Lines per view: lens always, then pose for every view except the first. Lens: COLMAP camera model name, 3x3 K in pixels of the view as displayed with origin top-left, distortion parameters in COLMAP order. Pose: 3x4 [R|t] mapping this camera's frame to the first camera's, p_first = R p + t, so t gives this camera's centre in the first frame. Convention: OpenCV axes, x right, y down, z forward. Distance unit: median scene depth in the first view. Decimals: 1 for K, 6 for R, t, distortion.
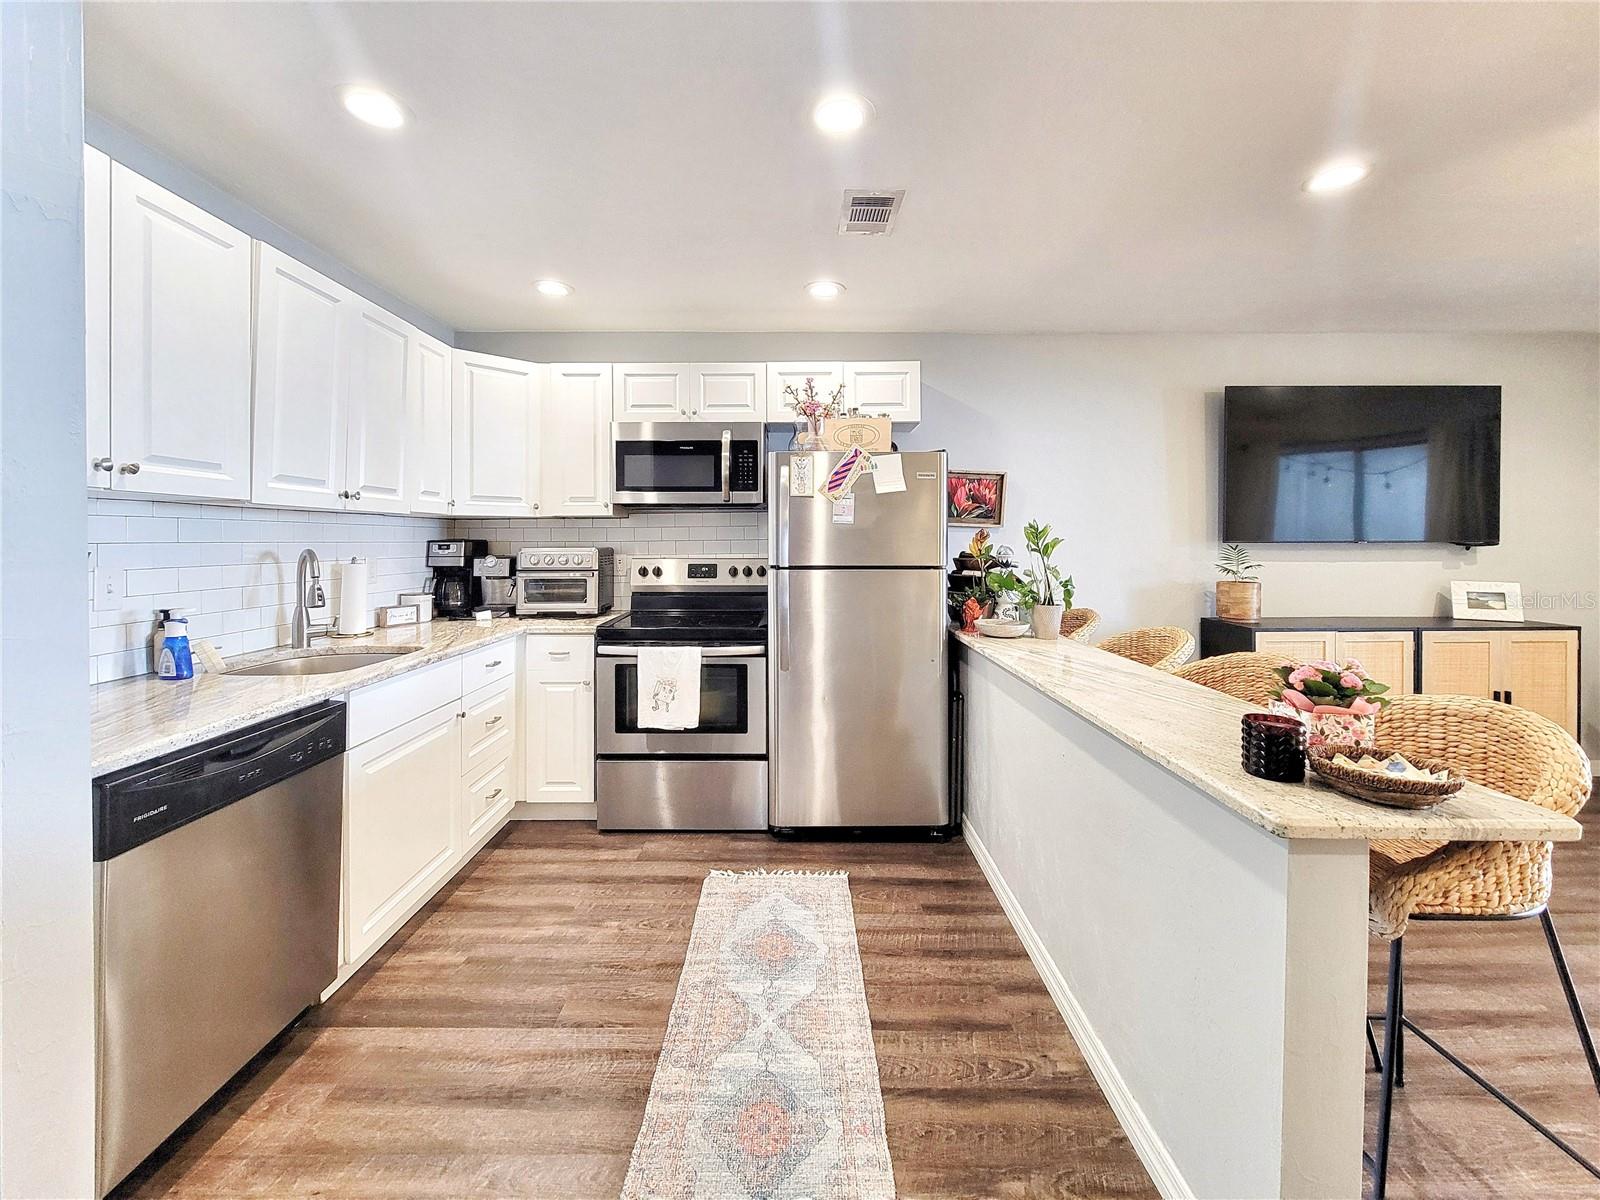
lens RADIAL K [[652.1, 0, 803.0], [0, 652.1, 540.9], [0, 0, 1]] dist [-0.002514, 0.001029]
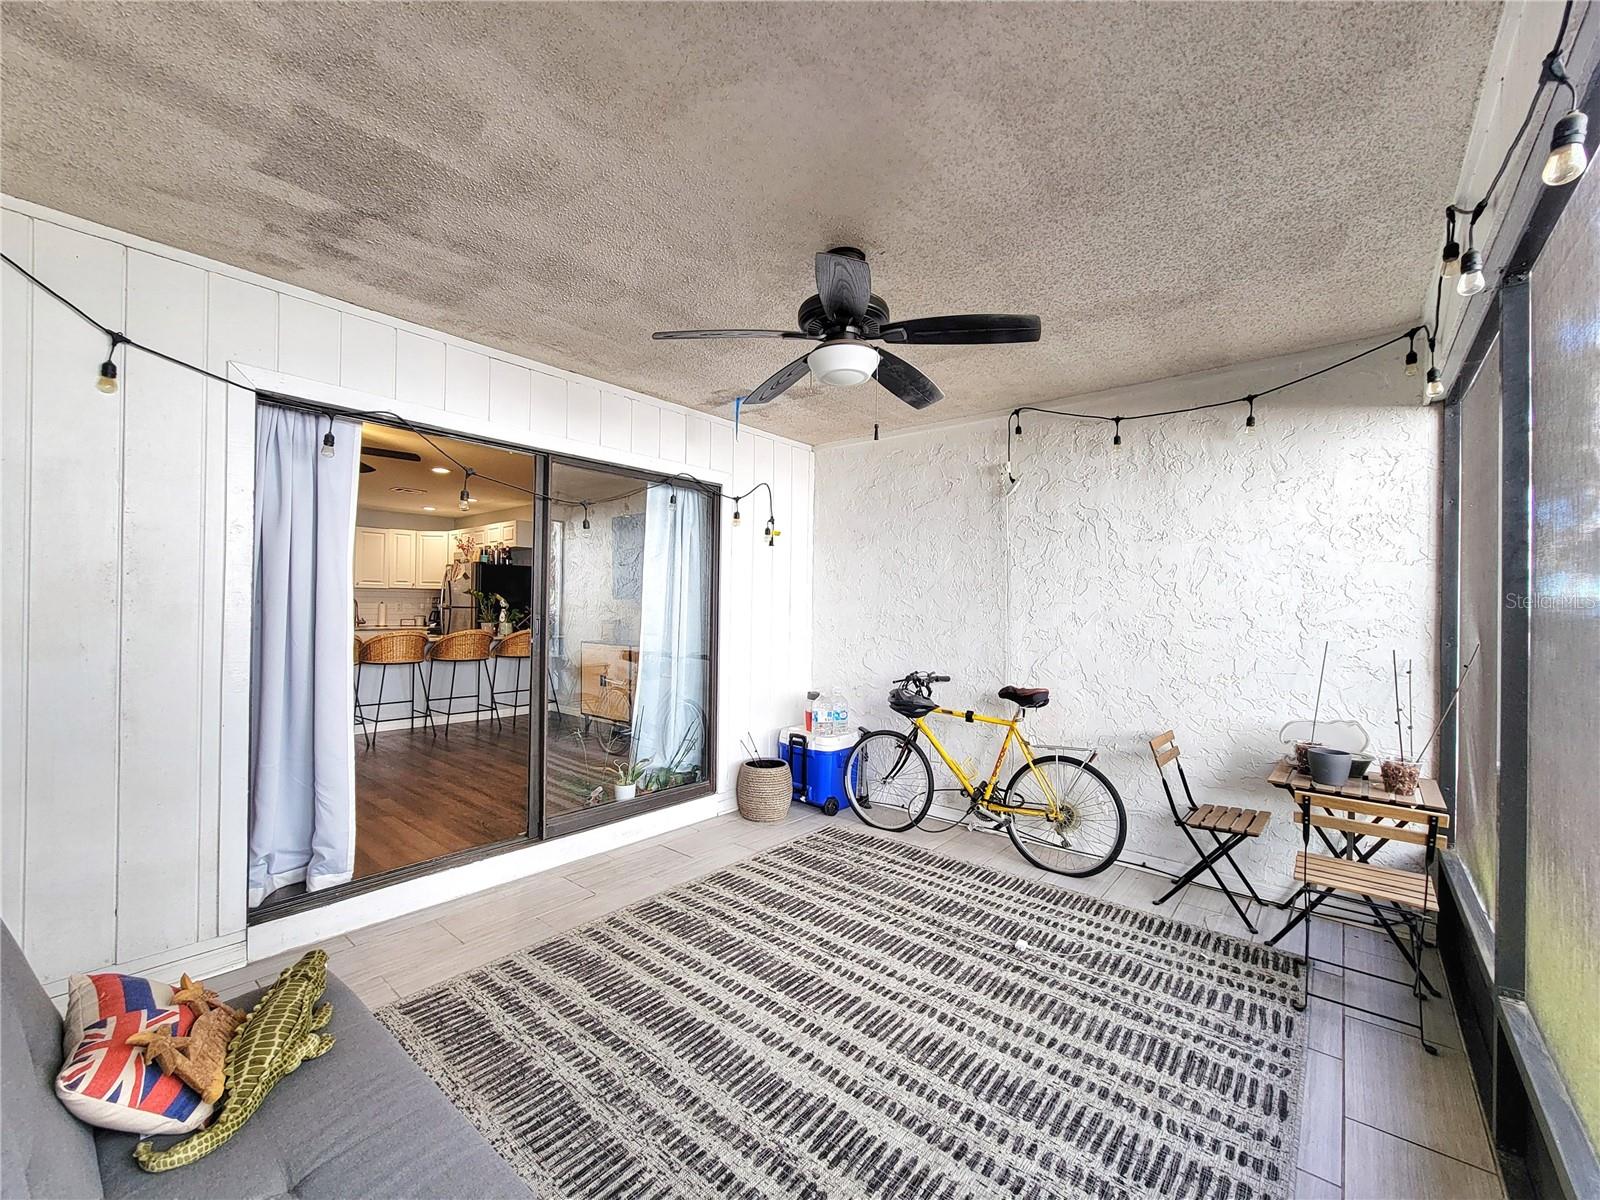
lens RADIAL K [[652.1, 0, 795.5], [0, 652.1, 605.5], [0, 0, 1]] dist [-0.002514, 0.001029]
pose [[0.762929, 0.008127, -0.646431, 2.885264], [-0.014007, 0.999894, -0.003961, 0.025681], [0.646331, 0.012077, 0.762962, -0.146330]]
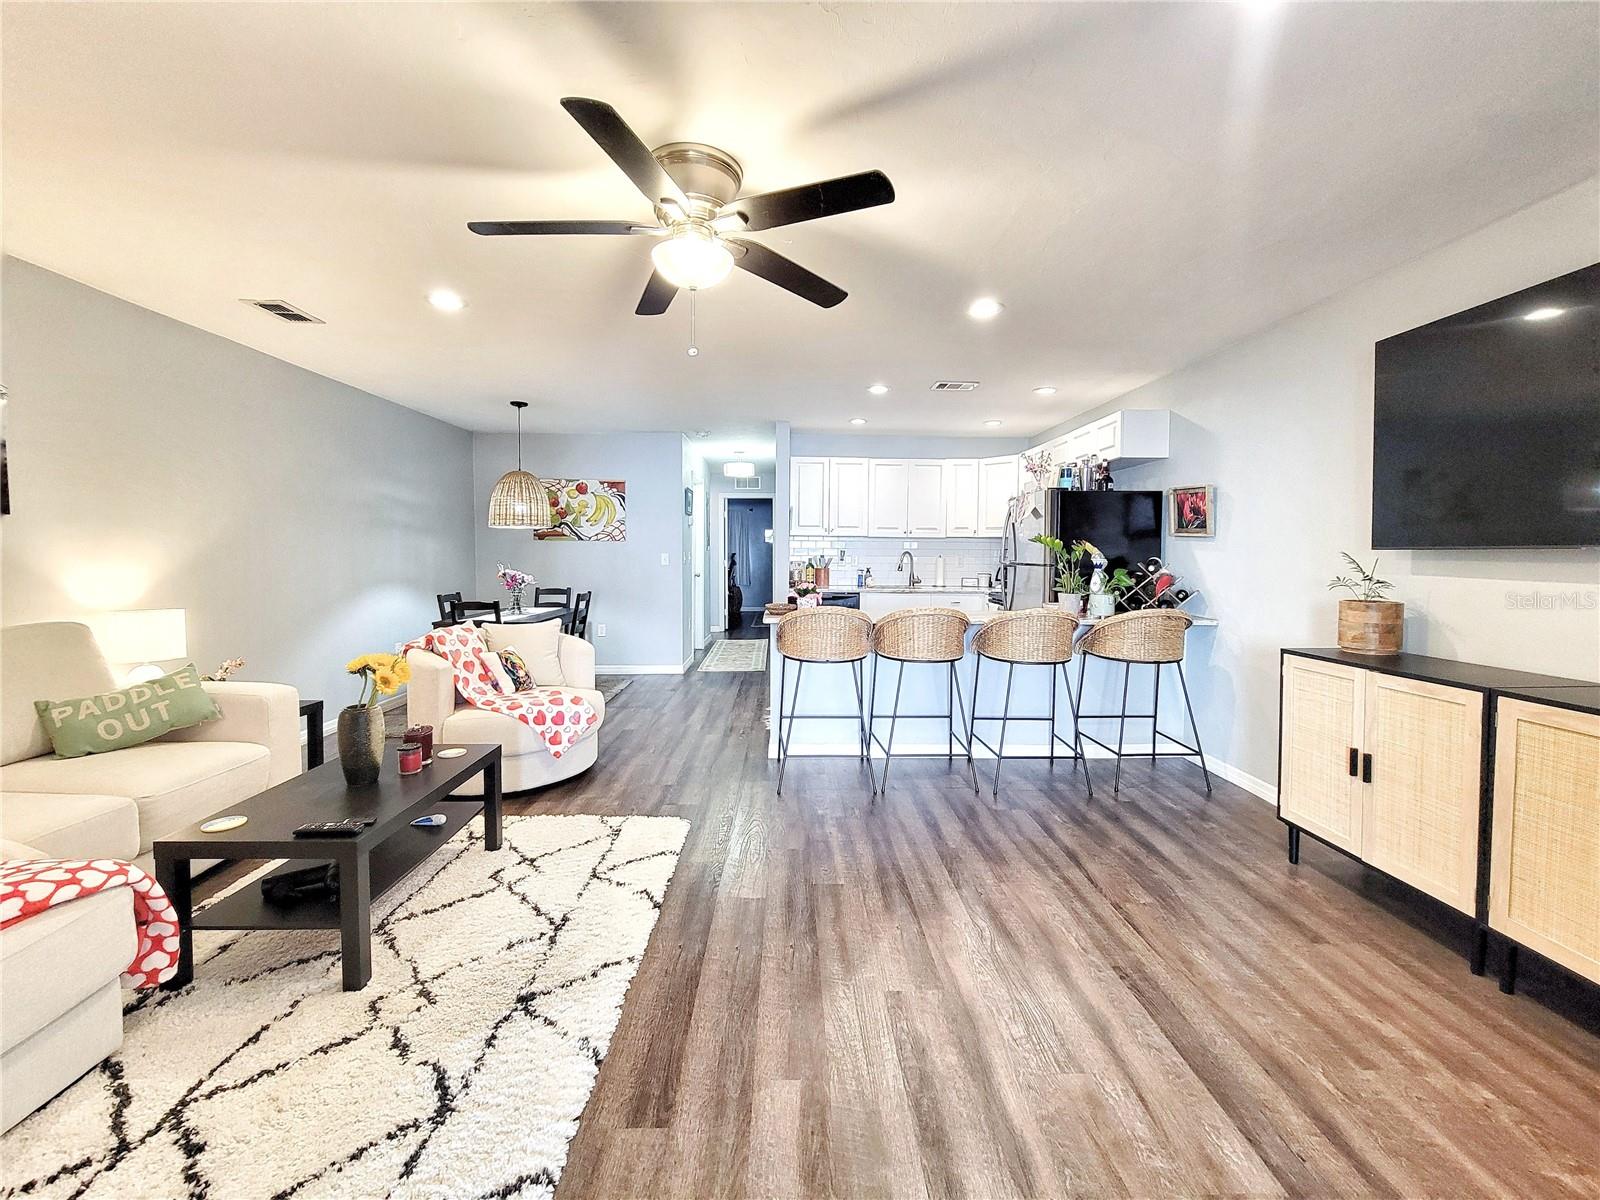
lens RADIAL K [[652.1, 0, 801.9], [0, 652.1, 578.8], [0, 0, 1]] dist [-0.002514, 0.001029]
pose [[0.025457, 0.042212, -0.998784, 1.742429], [-0.008550, 0.999081, 0.042006, 0.012946], [0.999639, 0.007471, 0.025794, 0.392107]]
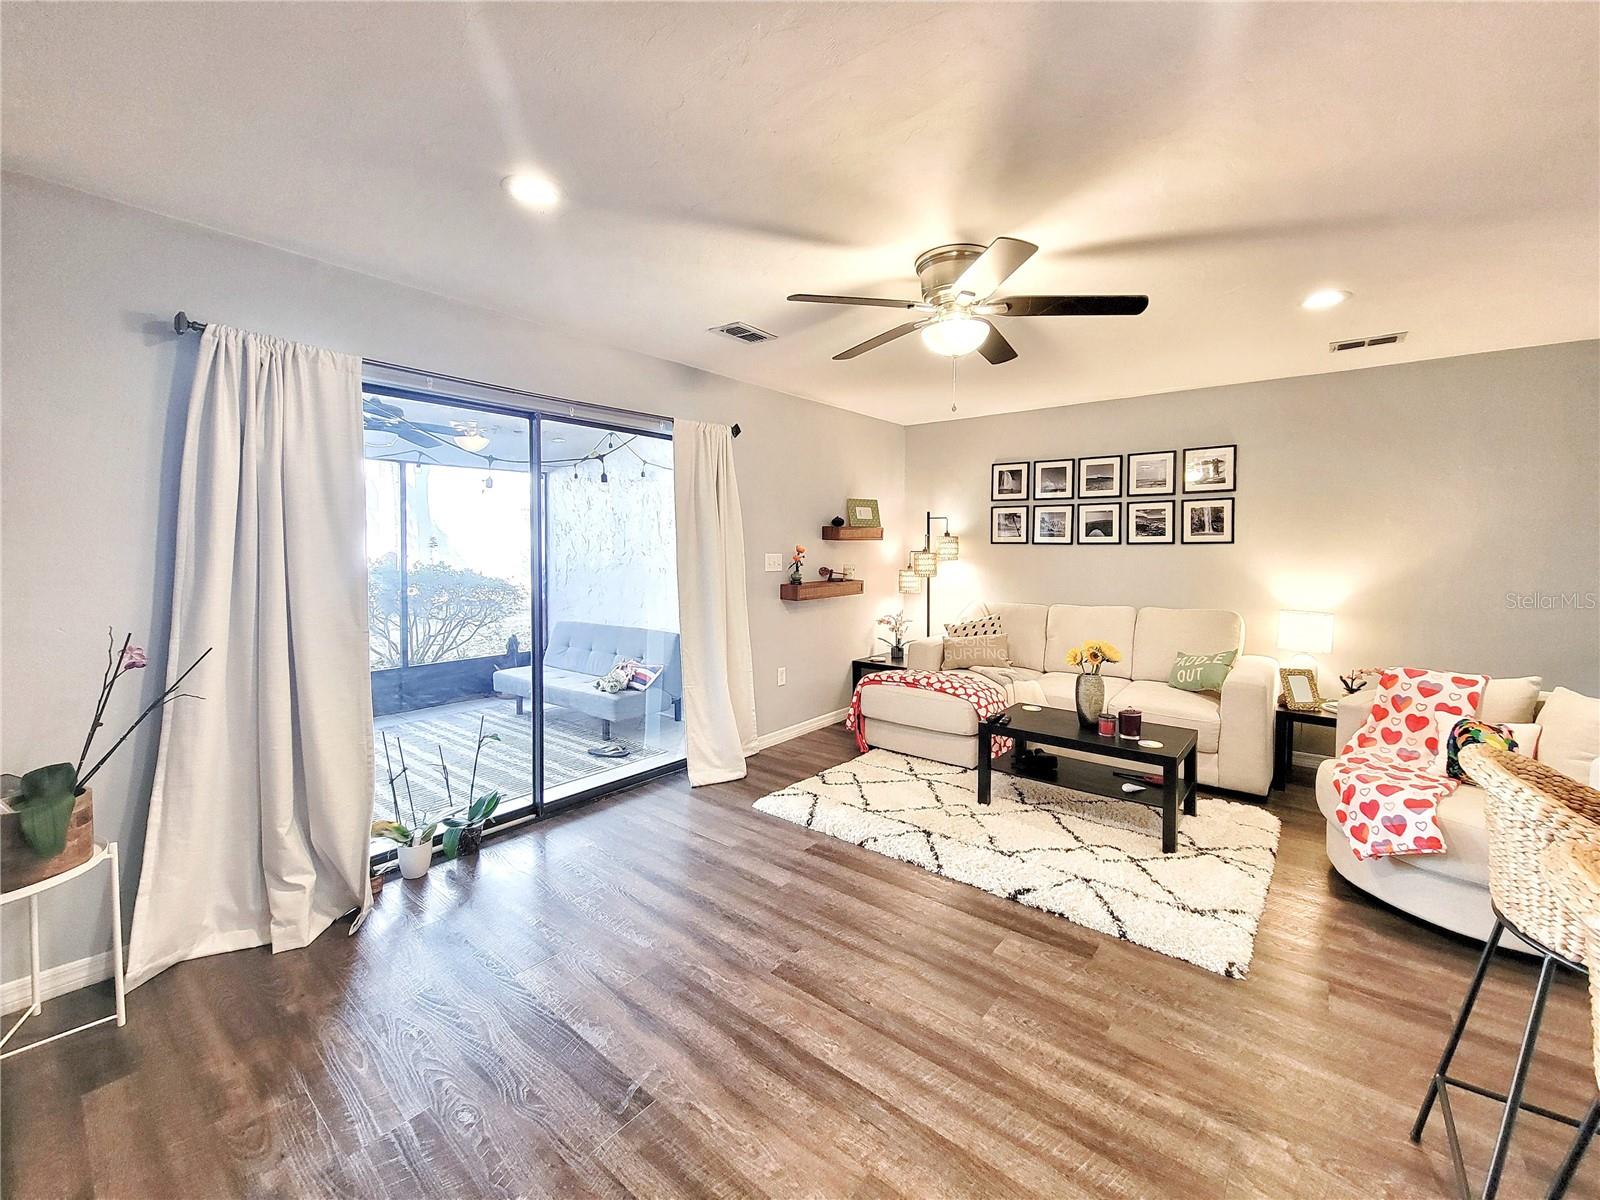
lens RADIAL K [[652.1, 0, 802.3], [0, 652.1, 564.5], [0, 0, 1]] dist [-0.002514, 0.001029]
pose [[-0.779572, -0.019912, 0.625996, 0.587477], [-0.002092, 0.999572, 0.029190, -0.023217], [-0.626309, 0.021446, -0.779280, 1.118541]]
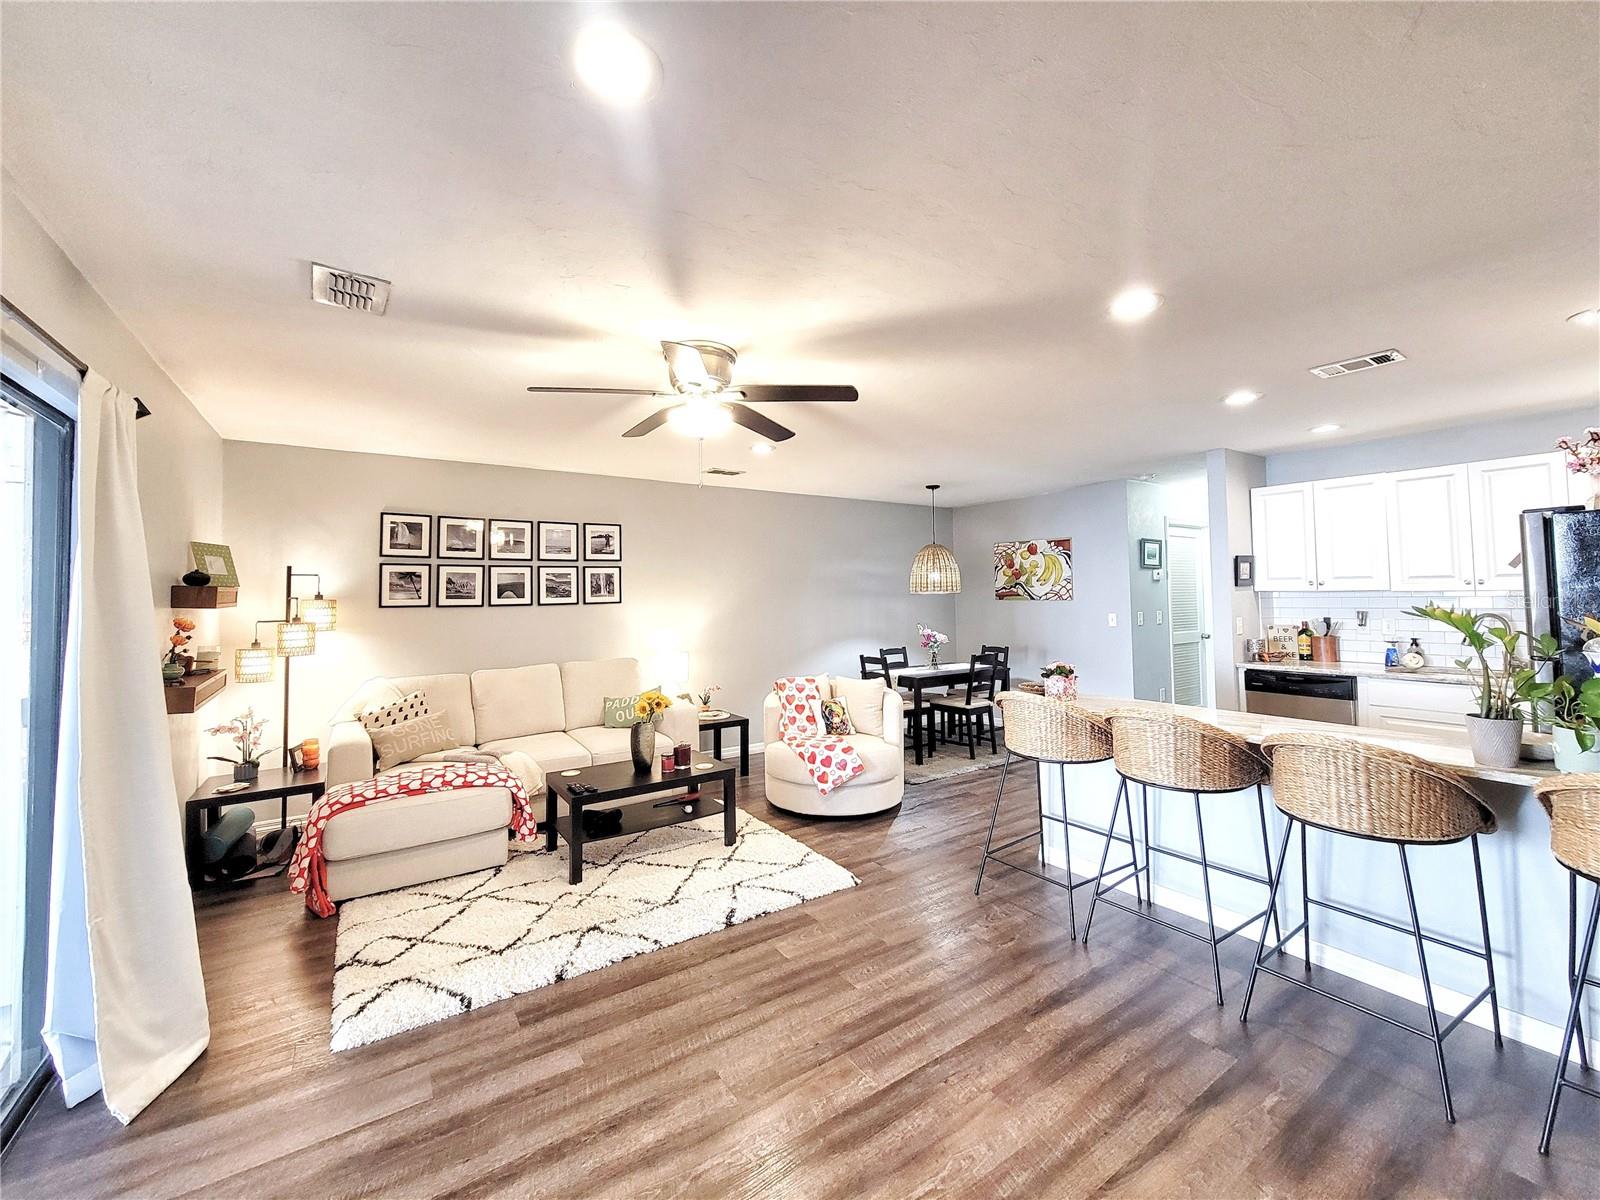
lens RADIAL K [[652.1, 0, 802.3], [0, 652.1, 571.7], [0, 0, 1]] dist [-0.002514, 0.001029]
pose [[-0.824854, -0.011104, -0.565237, 1.410936], [0.012351, 0.999214, -0.037654, -0.044744], [0.565211, -0.038041, -0.824069, 1.164384]]
